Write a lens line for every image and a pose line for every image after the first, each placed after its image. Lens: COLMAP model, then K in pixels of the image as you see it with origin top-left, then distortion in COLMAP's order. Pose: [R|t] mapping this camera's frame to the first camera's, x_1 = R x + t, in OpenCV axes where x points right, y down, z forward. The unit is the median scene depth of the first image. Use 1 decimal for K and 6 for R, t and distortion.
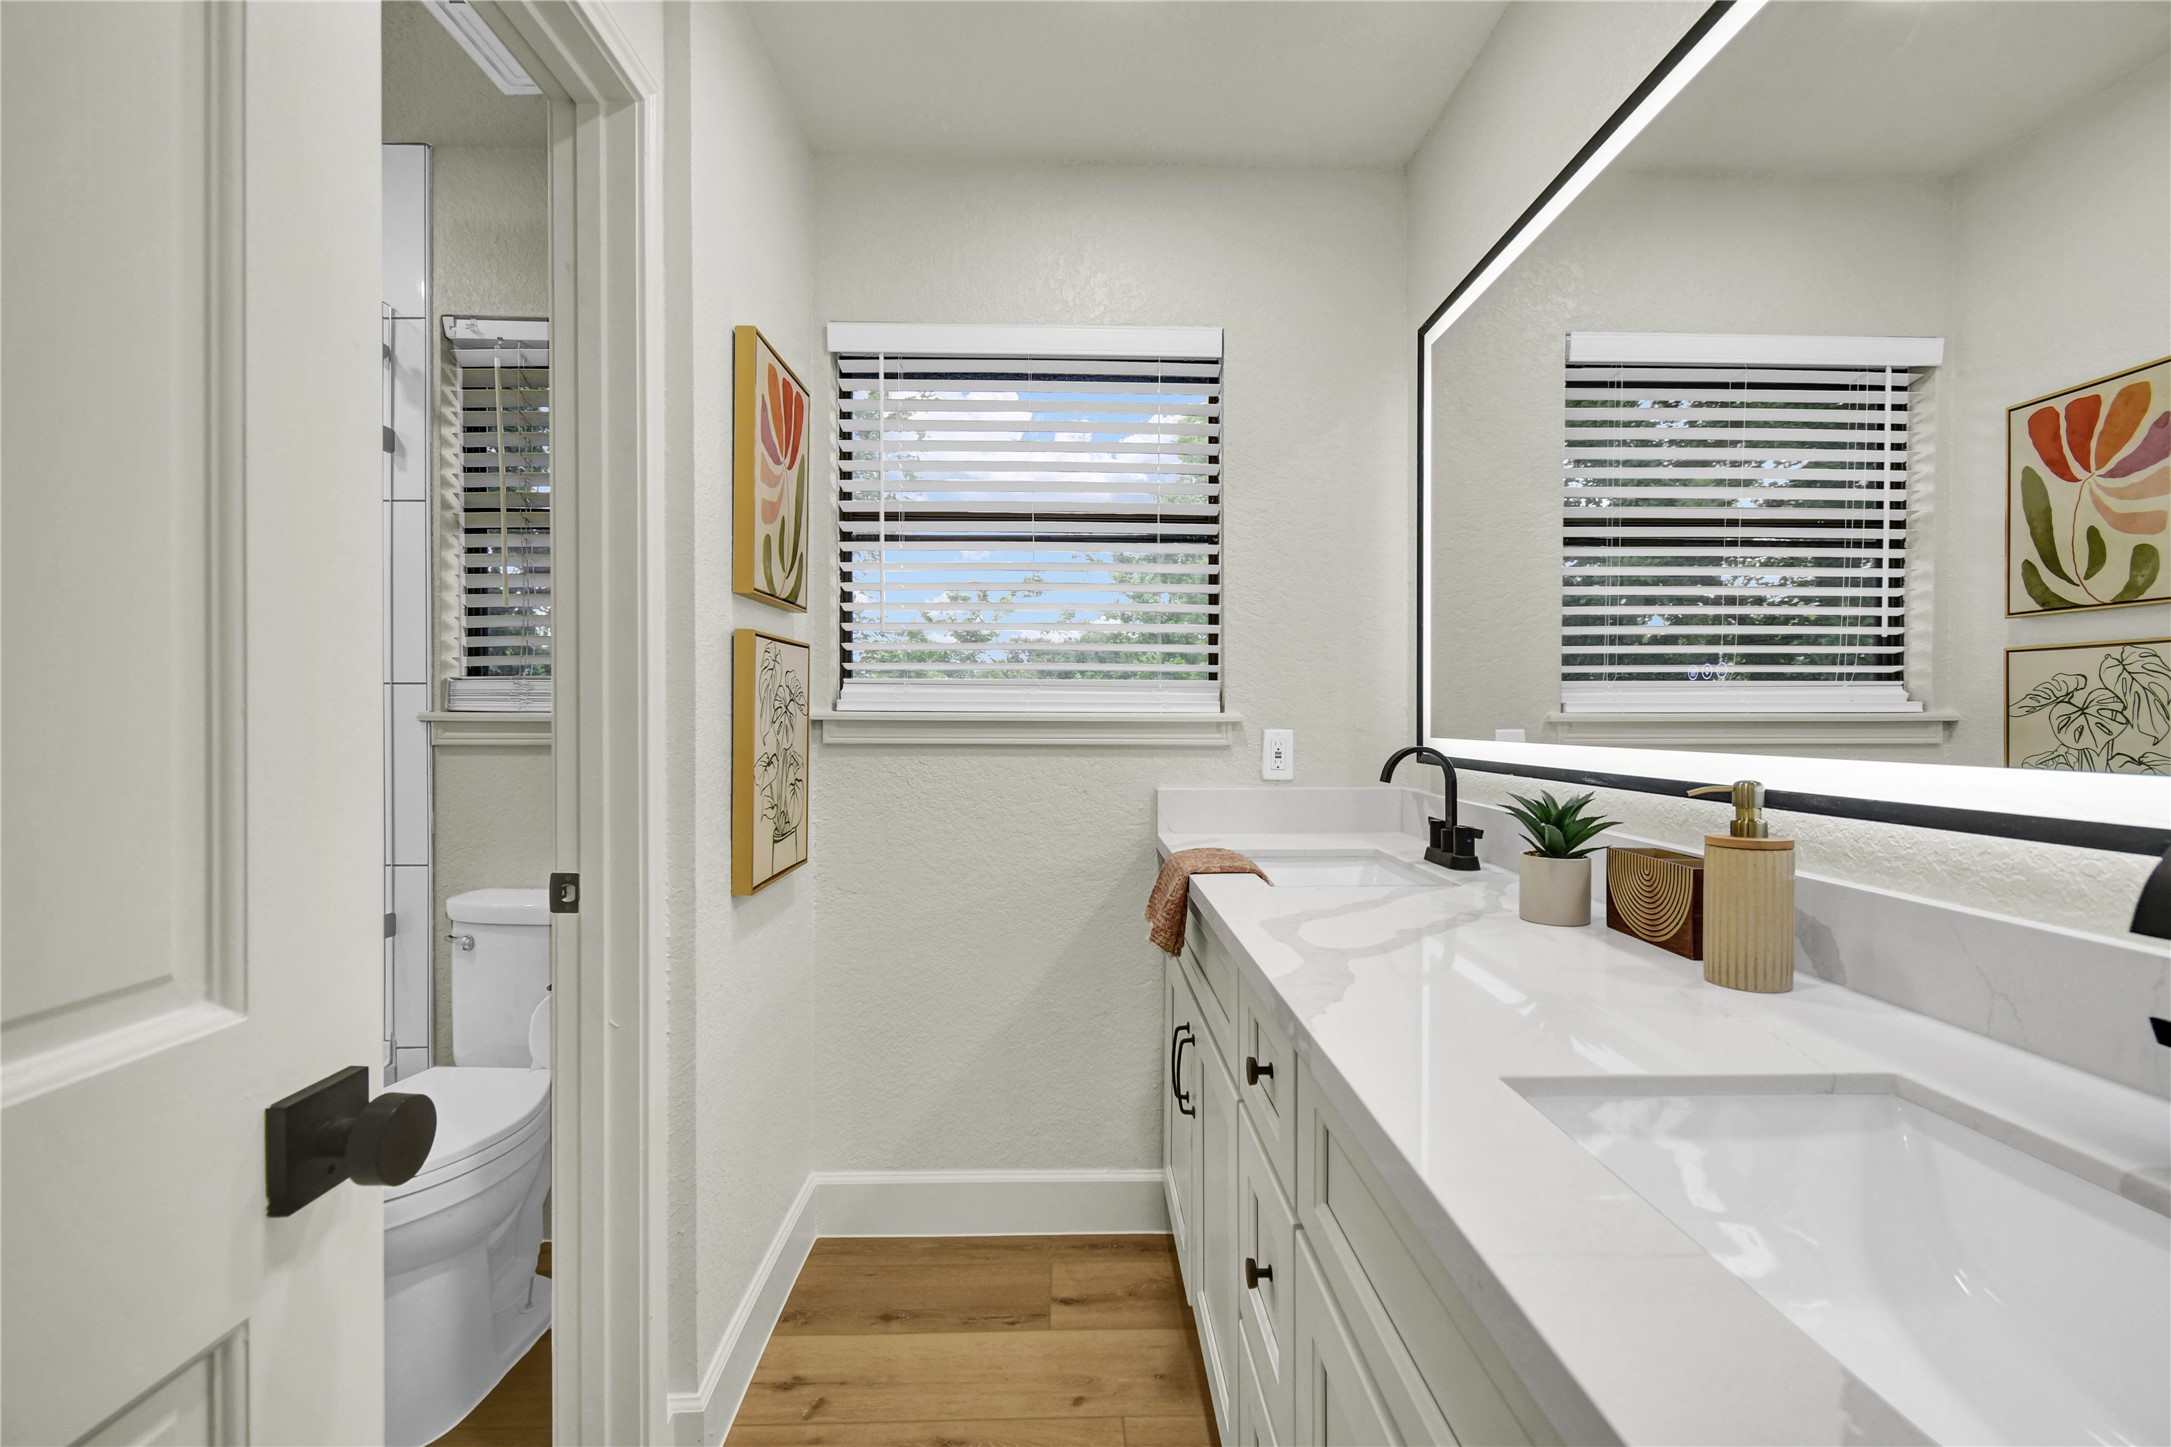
lens RADIAL K [[954.6, 0, 1094.8], [0, 954.6, 711.5], [0, 0, 1]] dist [0.000381, 0.000698]
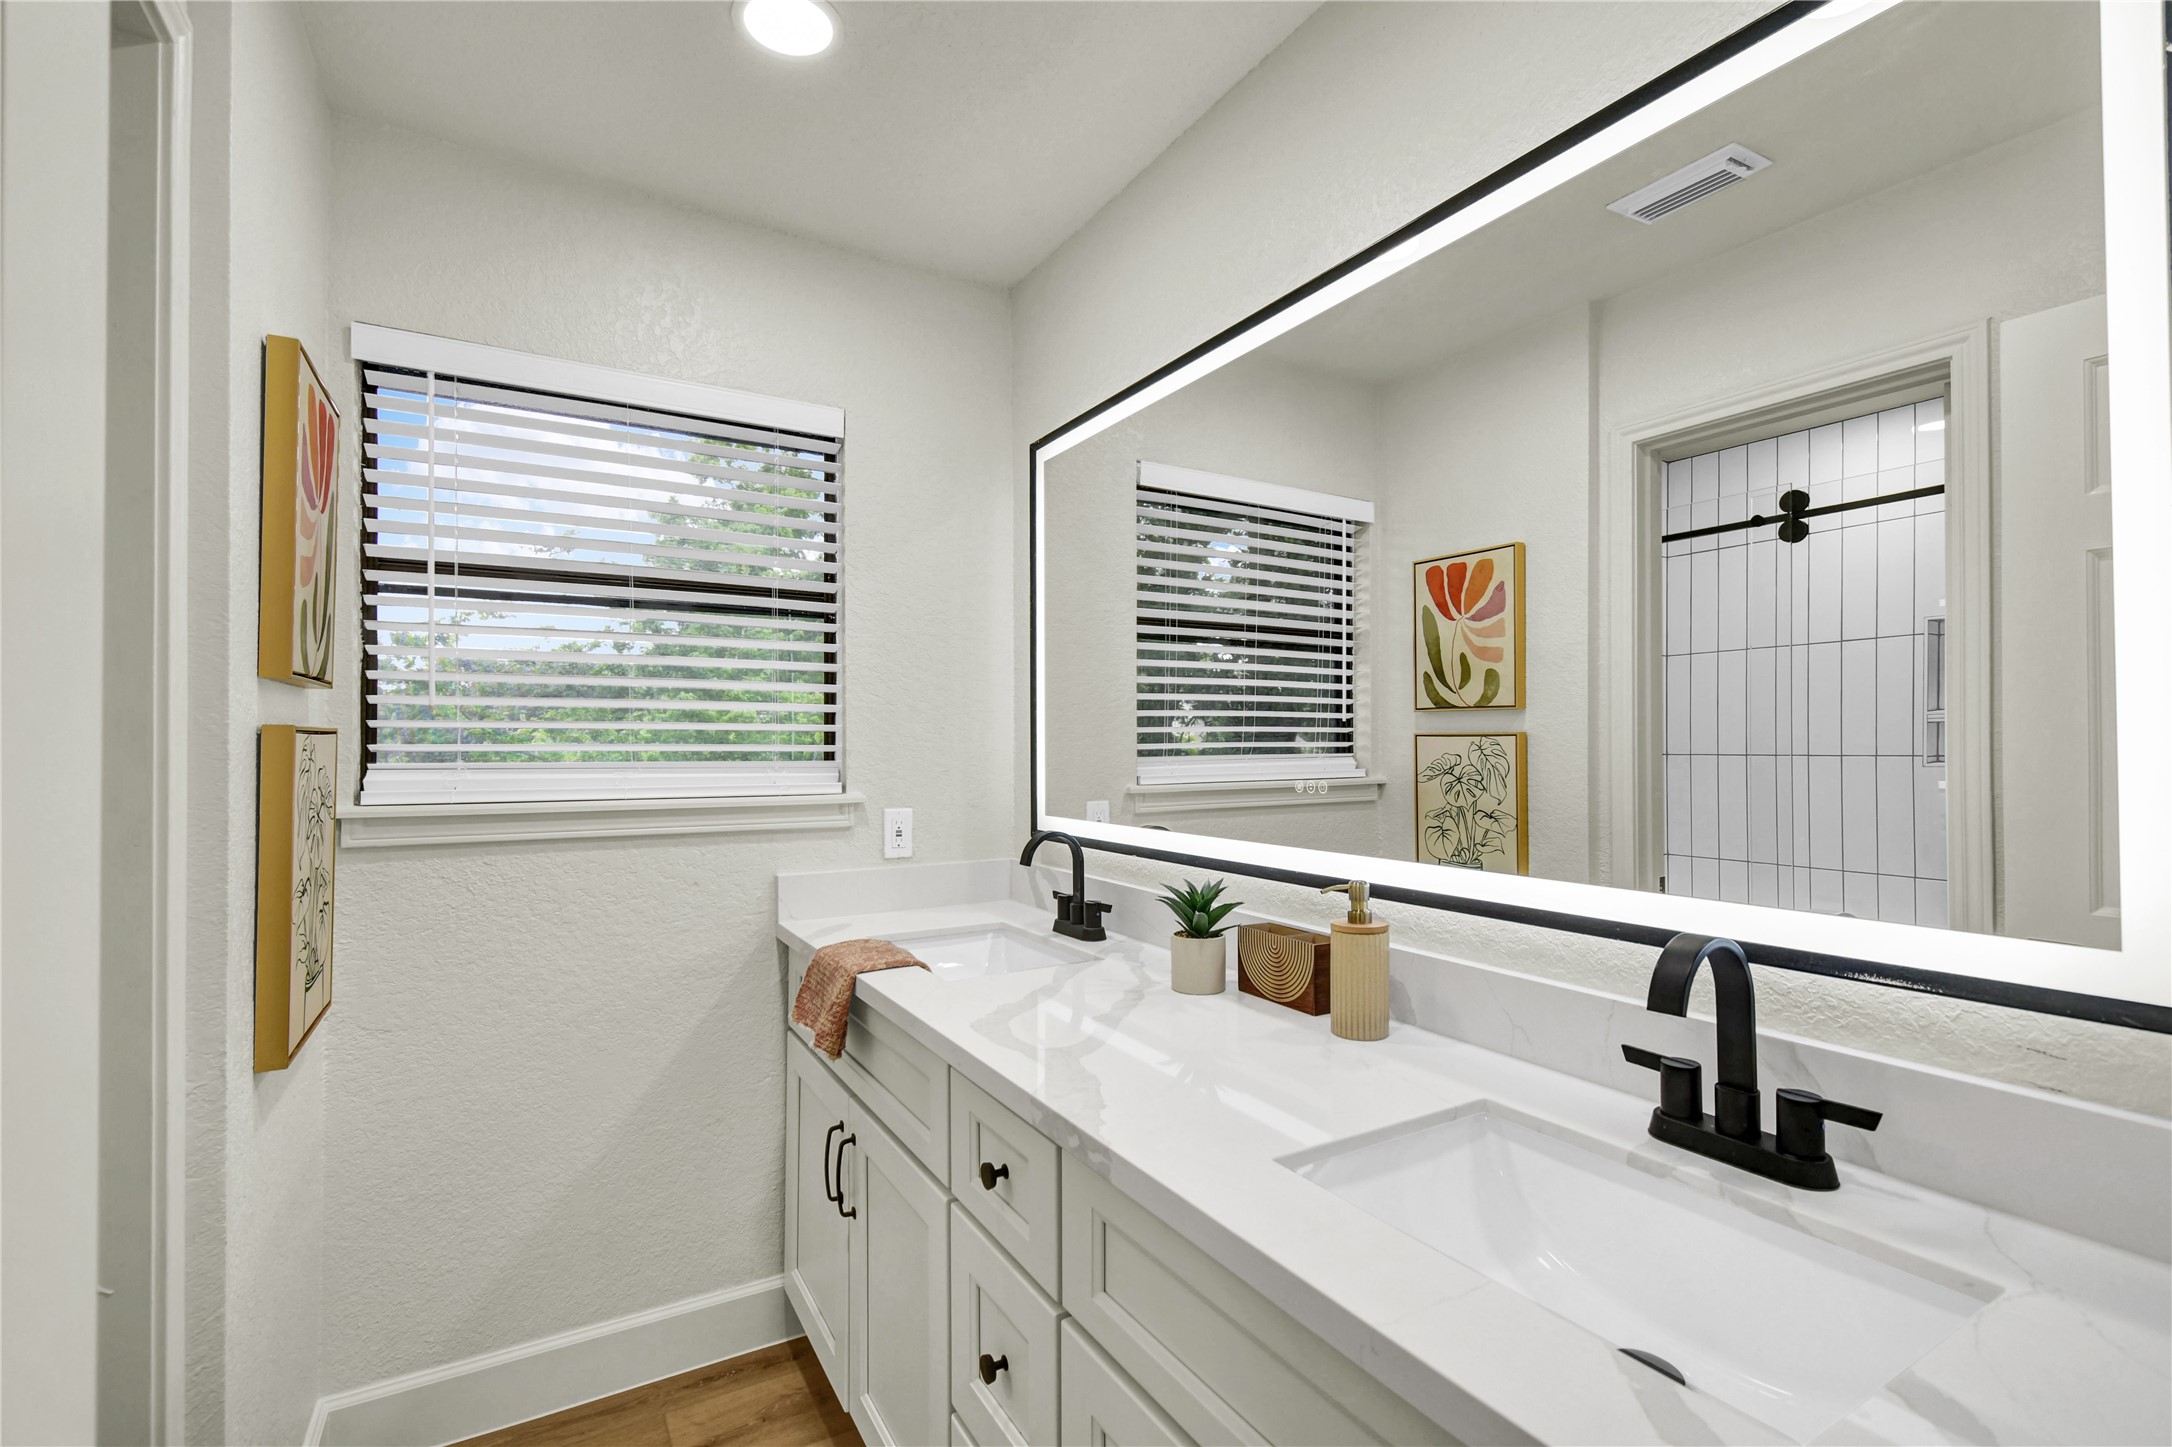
lens RADIAL K [[963.5, 0, 1084.4], [0, 963.5, 719.8], [0, 0, 1]] dist [0.000872, -0.000712]
pose [[0.877458, 0.004233, 0.479634, -0.156982], [0.005441, 0.999809, -0.018777, -0.067405], [-0.479622, 0.019085, 0.877268, -0.002577]]
